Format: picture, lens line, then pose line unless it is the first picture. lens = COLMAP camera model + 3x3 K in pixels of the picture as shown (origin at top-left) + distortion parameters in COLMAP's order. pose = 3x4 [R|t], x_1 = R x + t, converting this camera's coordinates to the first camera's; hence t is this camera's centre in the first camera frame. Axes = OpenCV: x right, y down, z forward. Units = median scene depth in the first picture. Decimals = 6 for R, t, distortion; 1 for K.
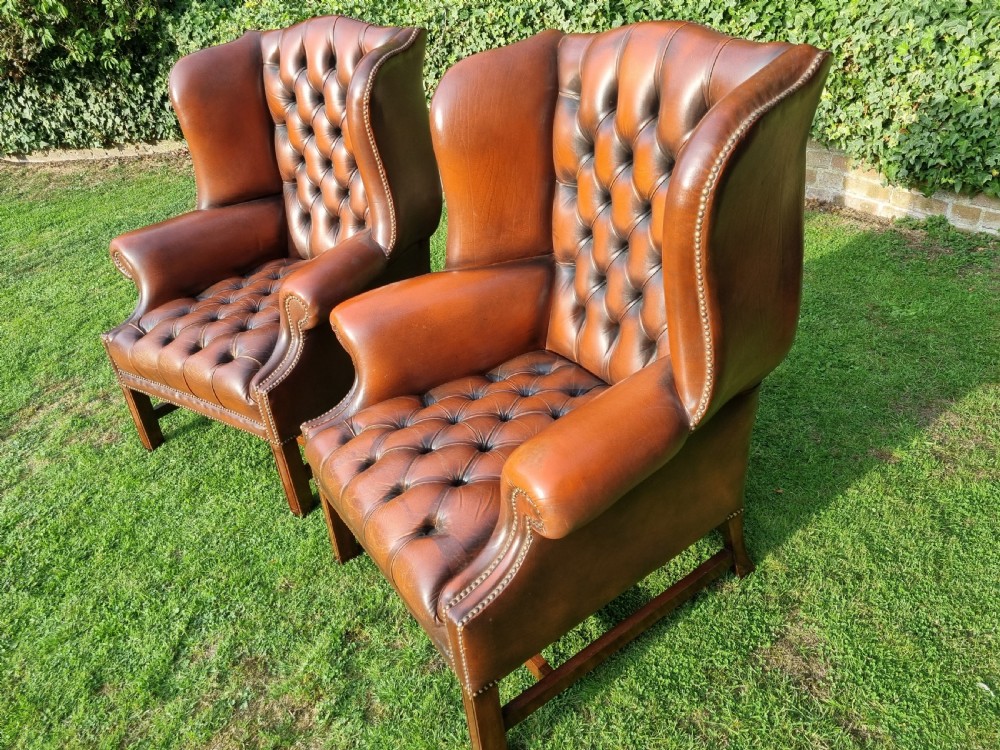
lens RADIAL K [[740.4, 0, 495.8], [0, 740.4, 369.5], [0, 0, 1]] dist [0.060518, -0.046214]
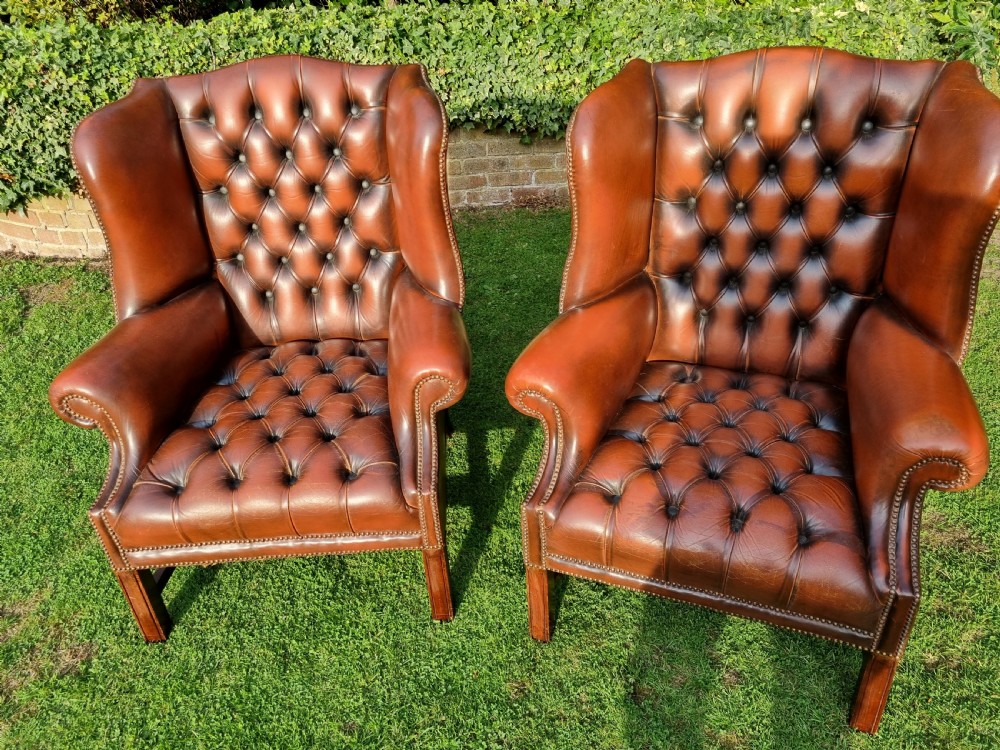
lens RADIAL K [[748.3, 0, 505.0], [0, 748.3, 388.2], [0, 0, 1]] dist [0.057041, -0.051262]
pose [[0.813531, -0.271930, 0.514024, -0.554217], [0.273189, 0.959034, 0.074981, -0.107473], [-0.513356, 0.079427, 0.854492, 0.175118]]
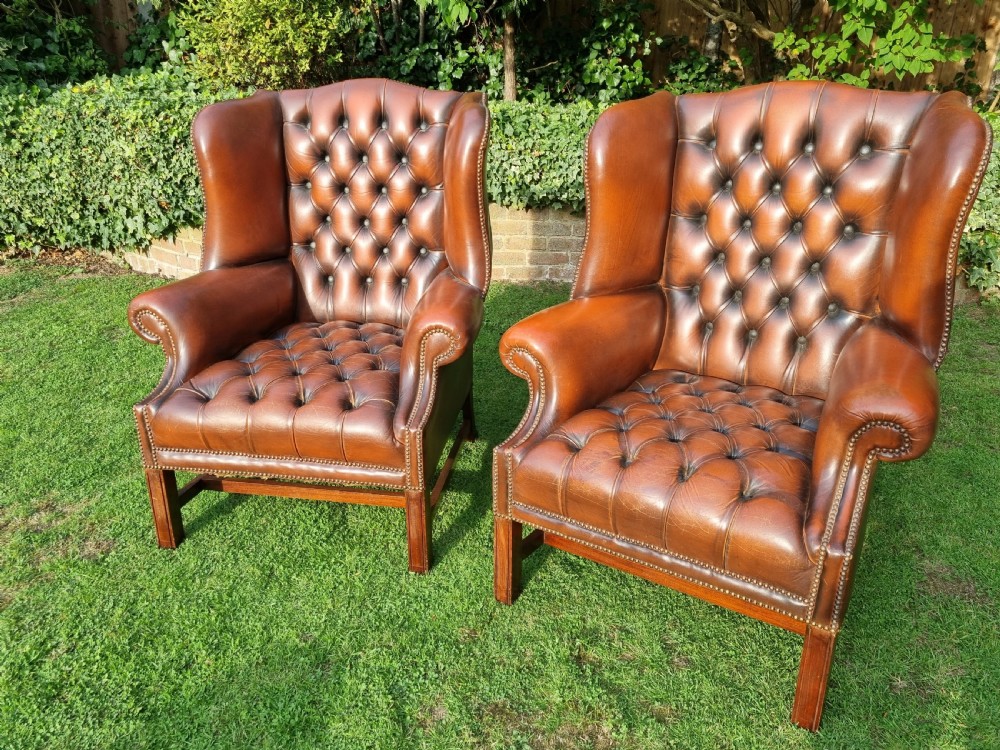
lens RADIAL K [[745.6, 0, 495.8], [0, 745.6, 389.7], [0, 0, 1]] dist [0.055835, -0.043647]
pose [[0.910791, -0.063116, 0.408015, -0.511040], [0.126892, 0.983206, -0.131162, 0.098625], [-0.392884, 0.171235, 0.903505, 0.084495]]
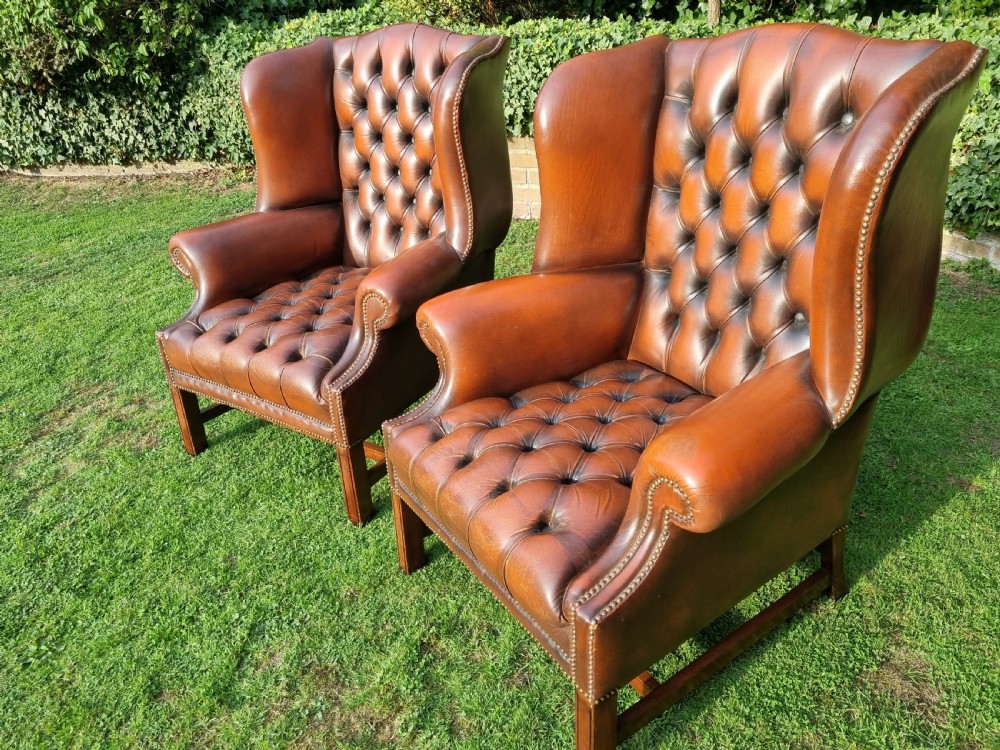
lens RADIAL K [[741.6, 0, 496.7], [0, 741.6, 375.8], [0, 0, 1]] dist [0.060044, -0.046122]
pose [[0.998782, 0.041919, 0.026021, -0.110887], [-0.040463, 0.997712, -0.054171, 0.046371], [-0.028232, 0.053052, 0.998193, 0.023566]]
